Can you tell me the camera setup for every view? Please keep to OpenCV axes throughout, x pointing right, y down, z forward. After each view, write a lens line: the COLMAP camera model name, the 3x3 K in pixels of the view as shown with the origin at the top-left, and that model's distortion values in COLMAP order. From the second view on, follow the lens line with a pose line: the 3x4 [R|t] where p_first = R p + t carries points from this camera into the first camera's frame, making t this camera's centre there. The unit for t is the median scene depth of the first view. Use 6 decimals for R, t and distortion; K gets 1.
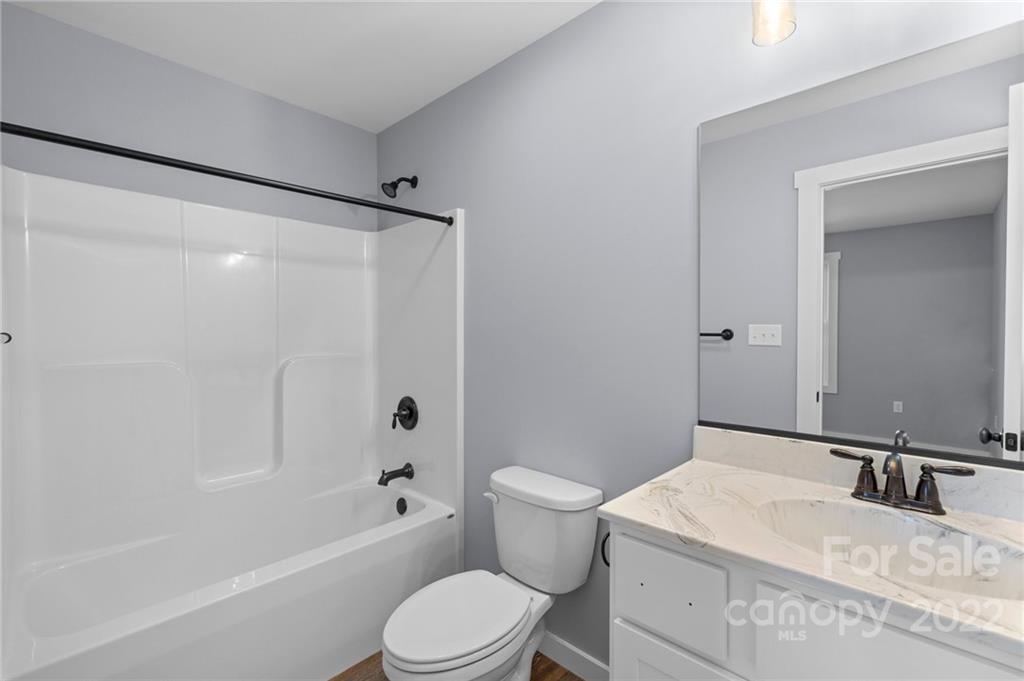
lens RADIAL K [[457.6, 0, 512.0], [0, 457.6, 340.5], [0, 0, 1]] dist [-0.000991, -0.000403]
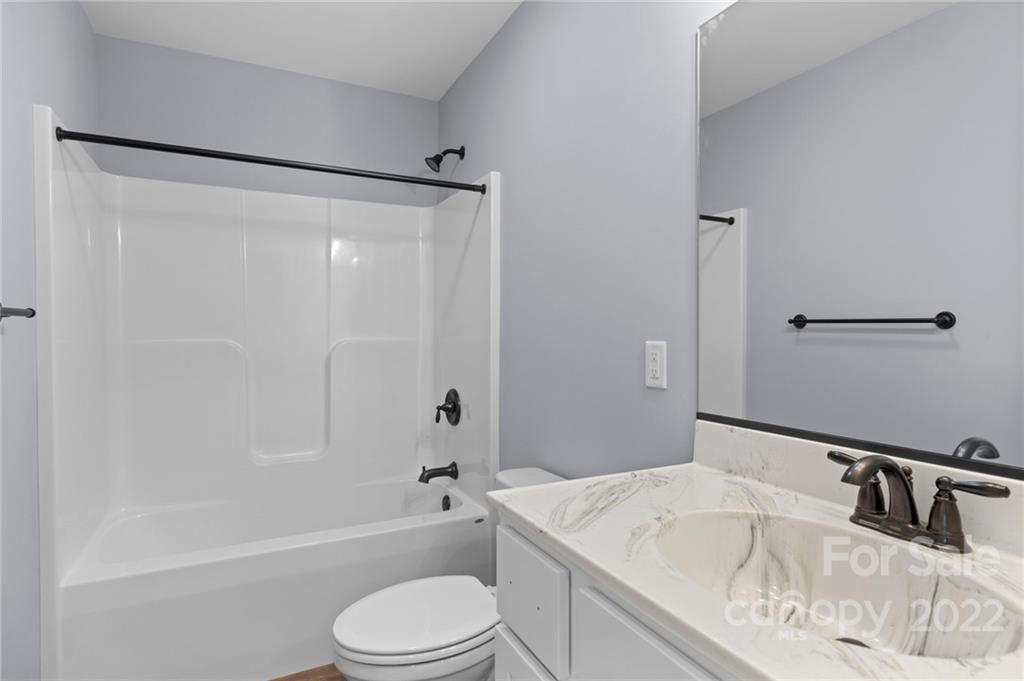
lens RADIAL K [[546.1, 0, 512.0], [0, 546.1, 340.5], [0, 0, 1]] dist [0.116611, 0.000358]
pose [[0.939519, -0.002681, -0.342488, 0.284066], [-0.000579, 0.999955, -0.009417, 0.039946], [0.342498, 0.009046, 0.939475, 0.007236]]
